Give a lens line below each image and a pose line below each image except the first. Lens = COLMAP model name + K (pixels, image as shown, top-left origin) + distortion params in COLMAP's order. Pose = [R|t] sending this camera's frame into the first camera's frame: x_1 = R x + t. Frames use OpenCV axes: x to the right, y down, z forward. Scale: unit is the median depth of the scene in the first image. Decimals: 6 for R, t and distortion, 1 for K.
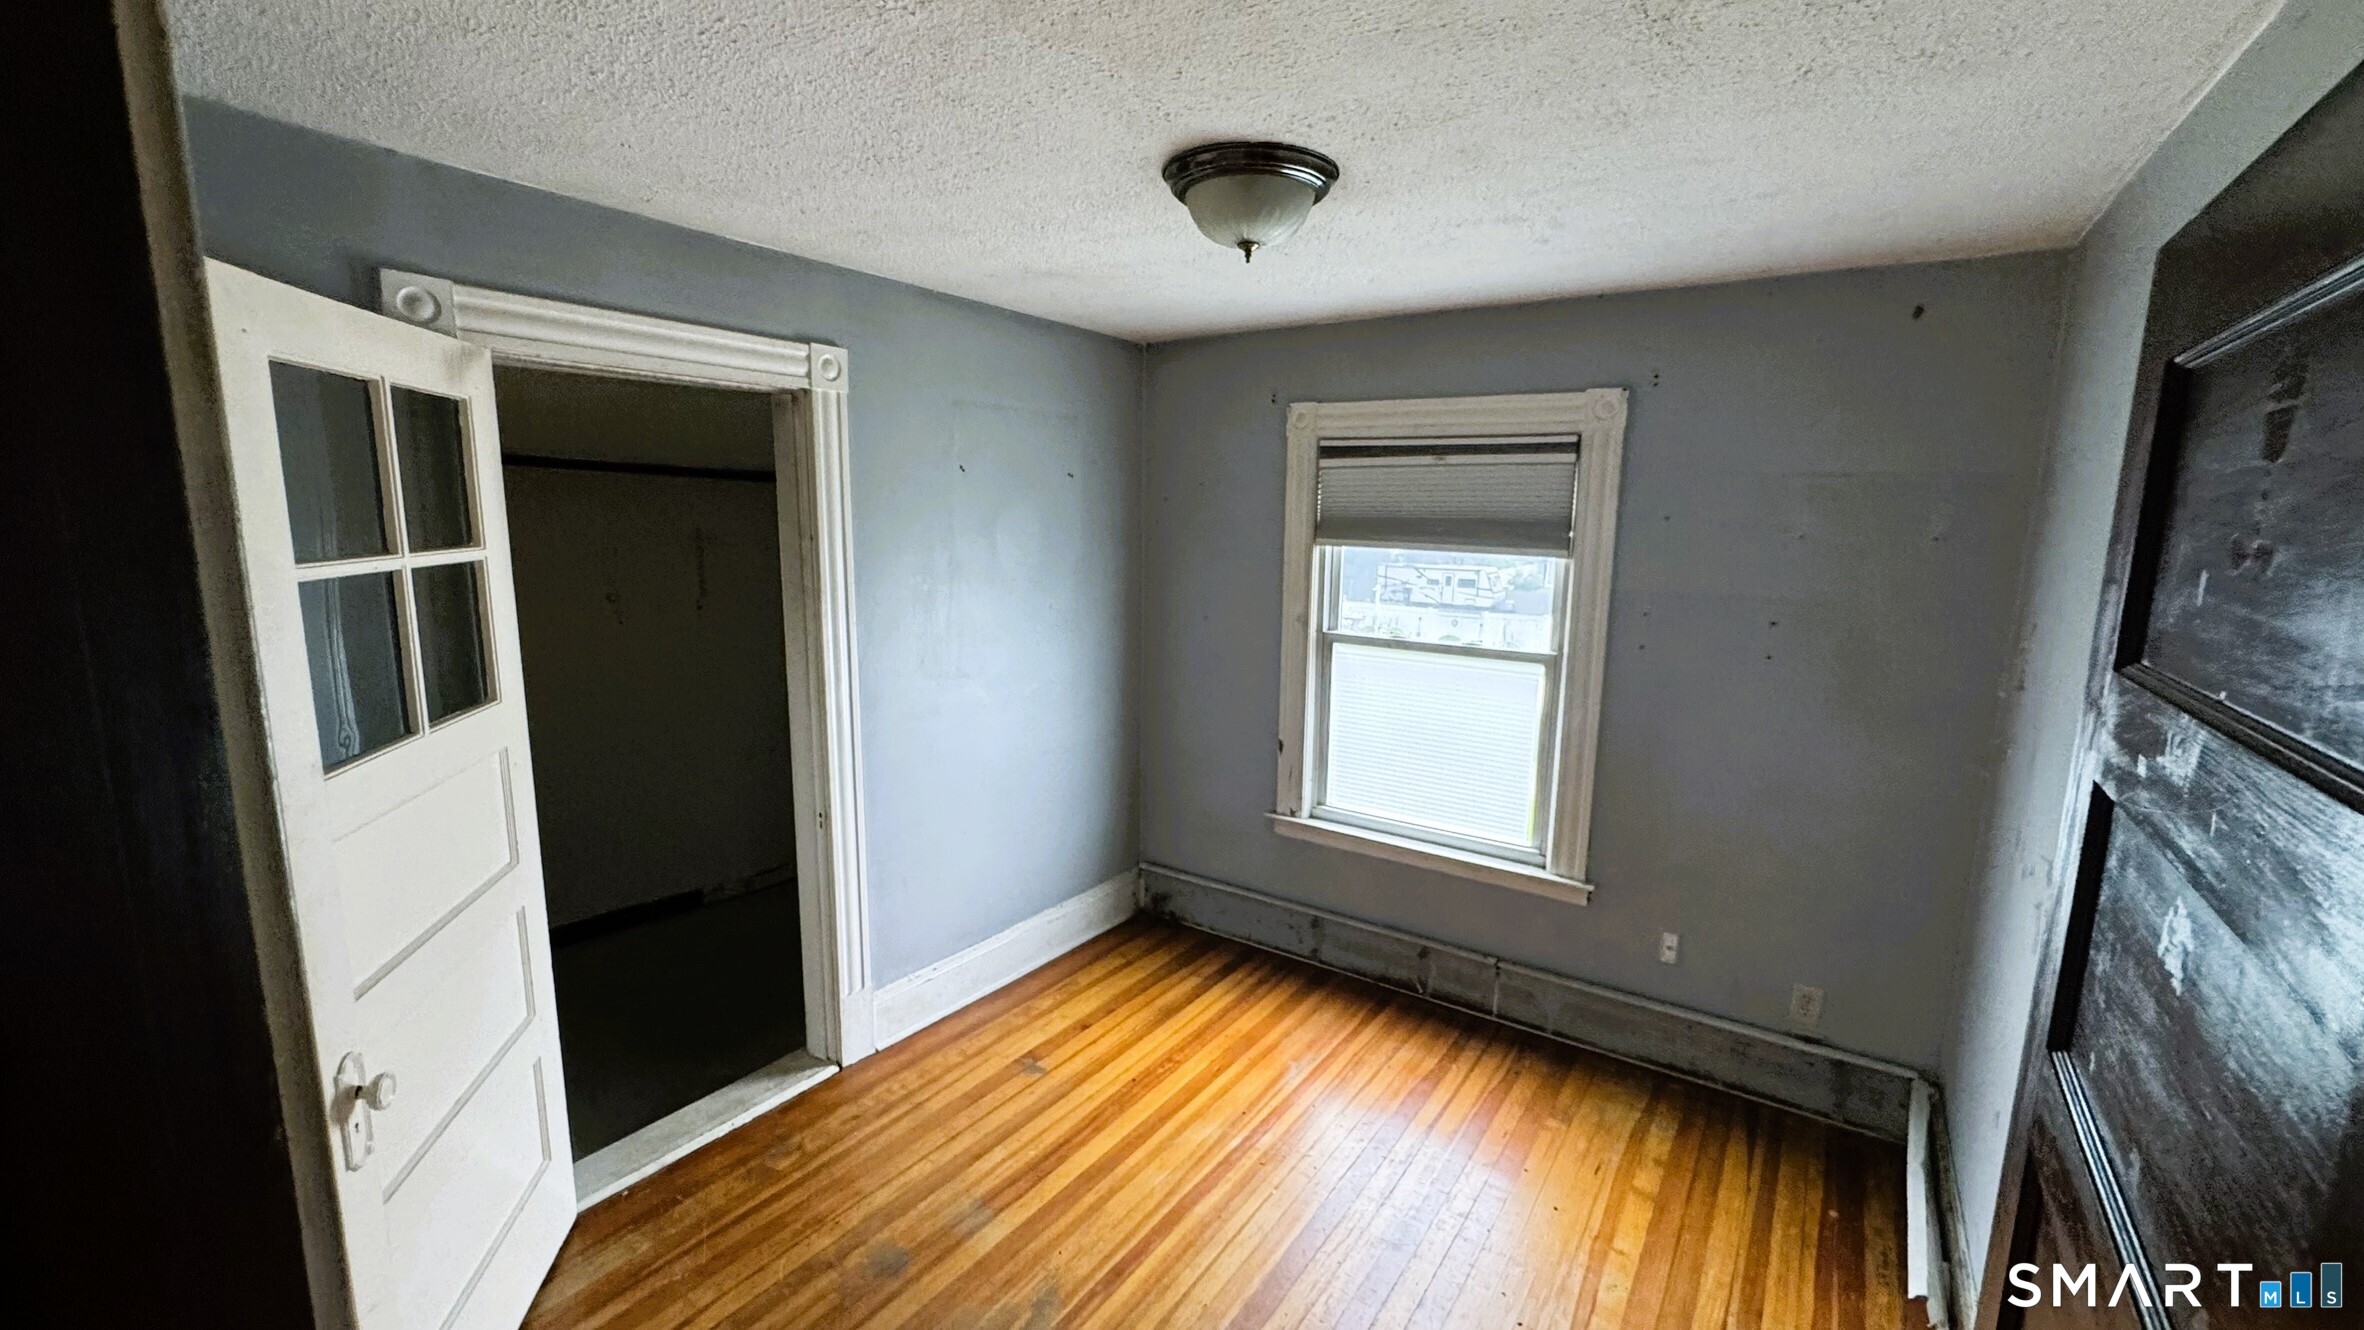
lens RADIAL K [[949.6, 0, 1171.5], [0, 949.6, 668.5], [0, 0, 1]] dist [-0.005181, 0.000710]
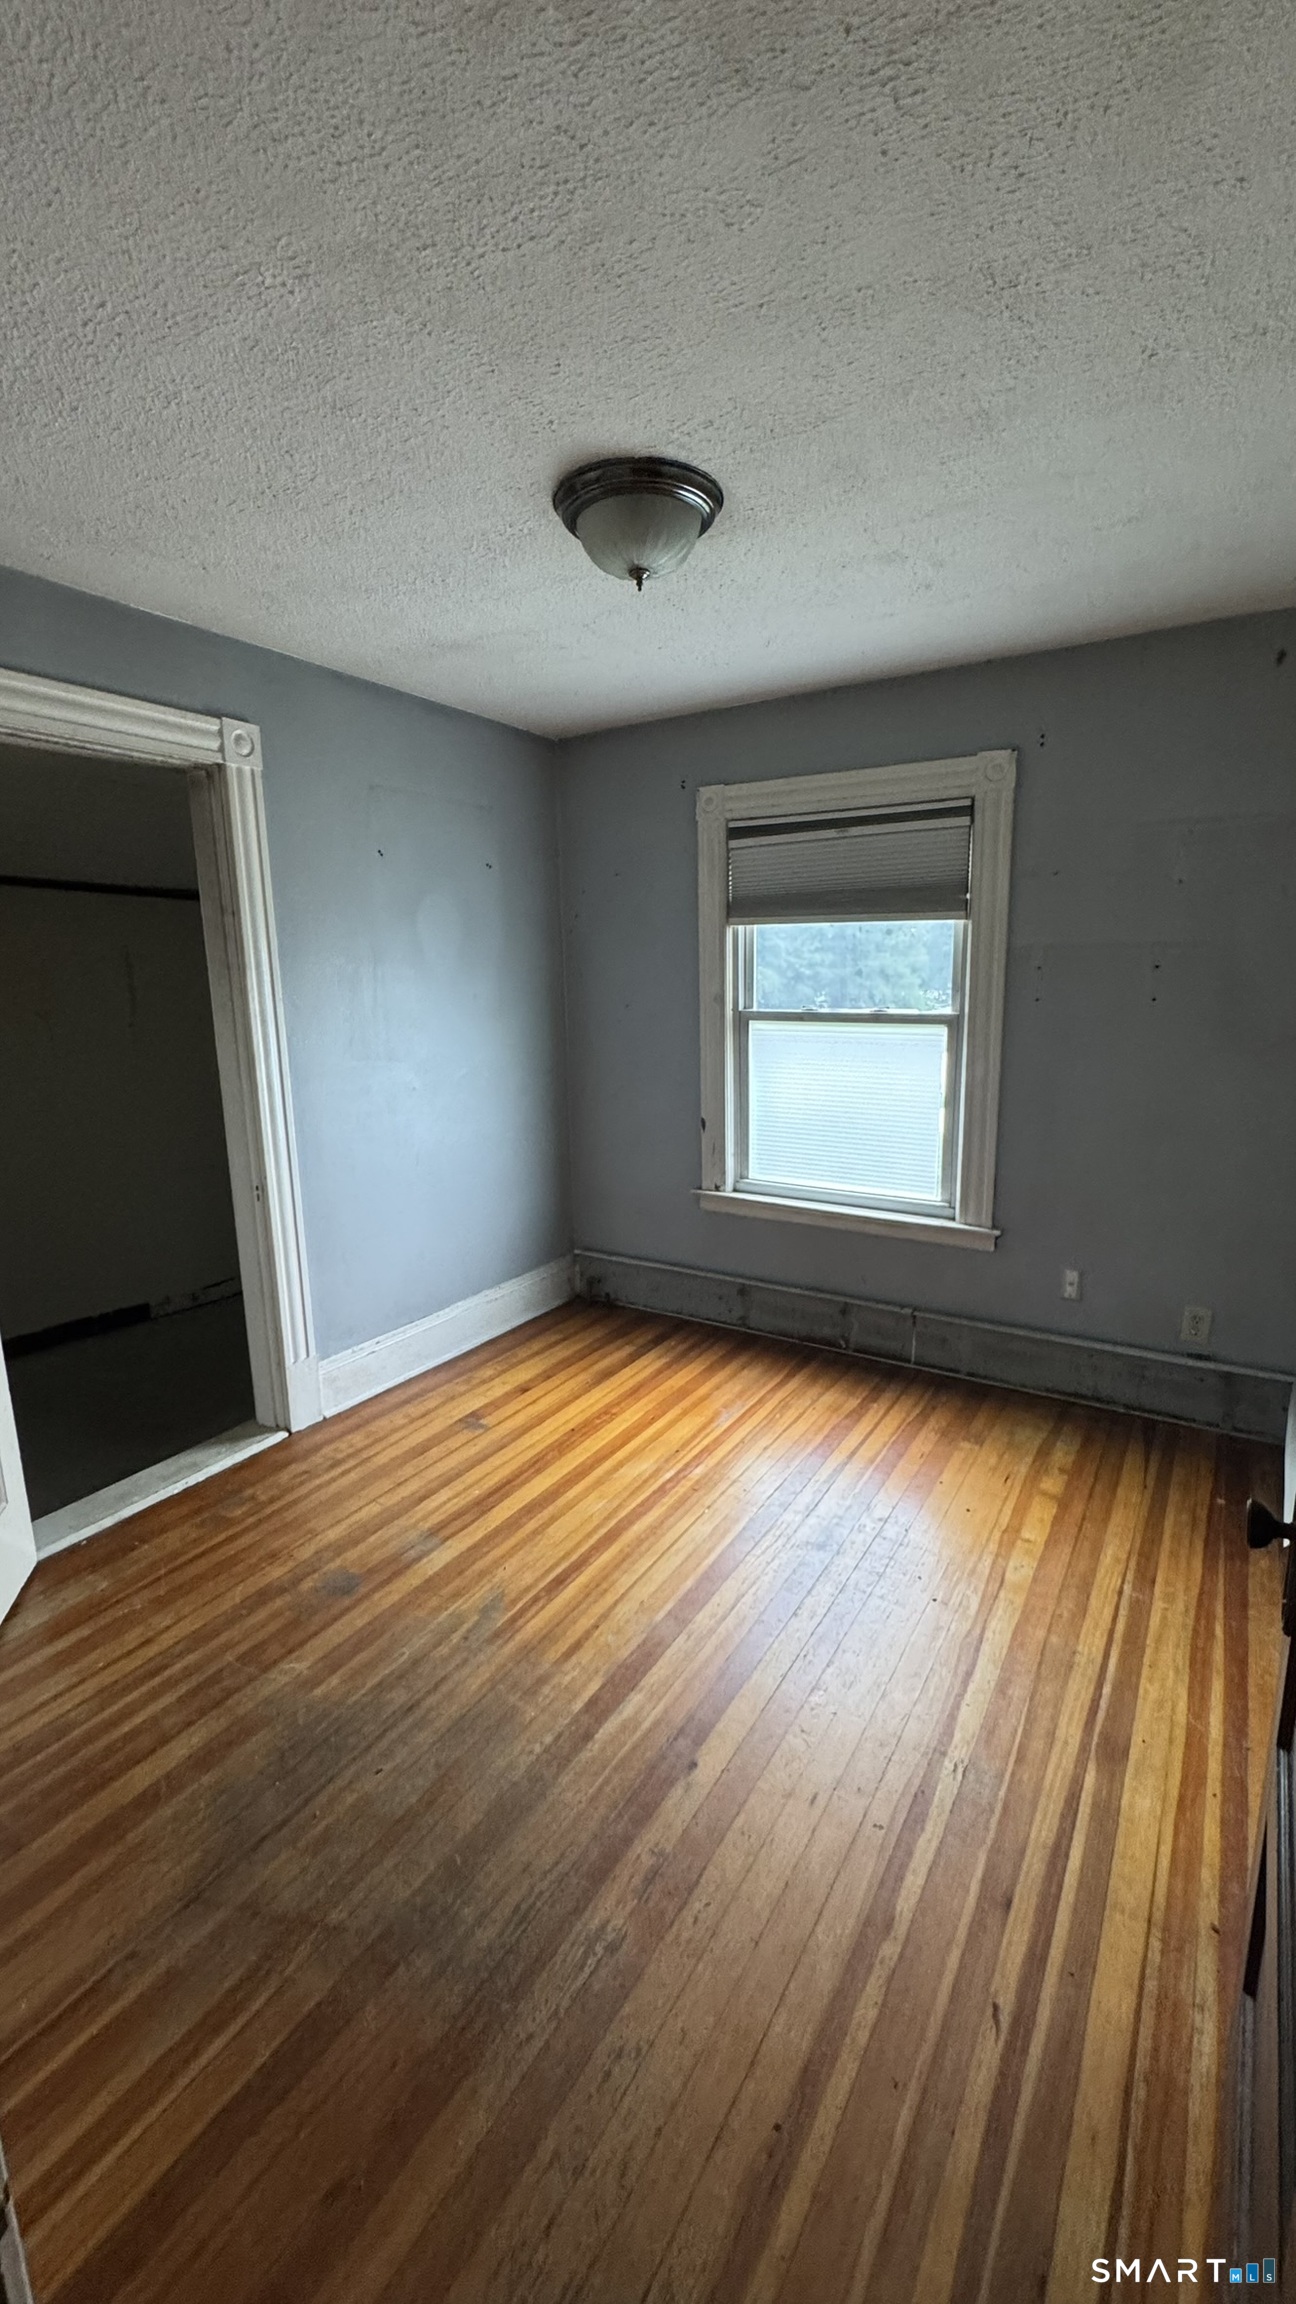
lens RADIAL K [[925.5, 0, 640.9], [0, 925.5, 1148.4], [0, 0, 1]] dist [-0.005181, 0.000710]
pose [[0.998579, -0.041041, 0.034003, 0.014784], [0.040022, 0.998744, 0.030139, 0.098939], [-0.035197, -0.028736, 0.998967, -0.017762]]
